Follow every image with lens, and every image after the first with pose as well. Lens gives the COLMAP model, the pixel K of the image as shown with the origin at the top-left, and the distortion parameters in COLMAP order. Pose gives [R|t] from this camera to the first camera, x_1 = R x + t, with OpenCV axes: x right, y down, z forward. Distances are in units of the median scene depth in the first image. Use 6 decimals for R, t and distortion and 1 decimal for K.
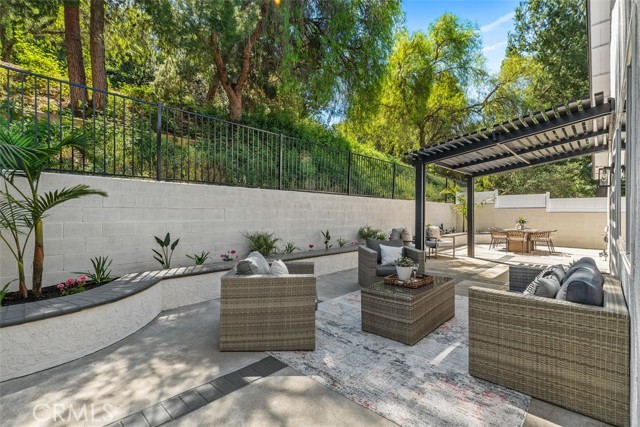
lens RADIAL K [[289.9, 0, 320.0], [0, 289.9, 213.5], [0, 0, 1]] dist [0.004206, -0.000045]
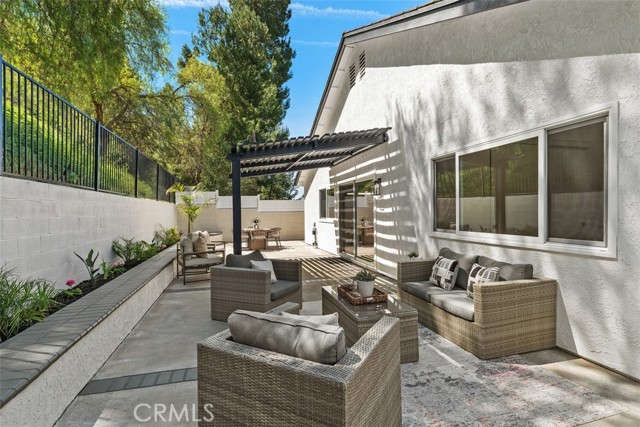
lens RADIAL K [[314.6, 0, 320.0], [0, 314.6, 213.5], [0, 0, 1]] dist [0.001924, 0.000196]
pose [[0.528408, -0.018598, 0.848787, -0.278703], [0.015726, 0.999803, 0.012116, -0.017995], [-0.848845, 0.006945, 0.528596, 0.277479]]
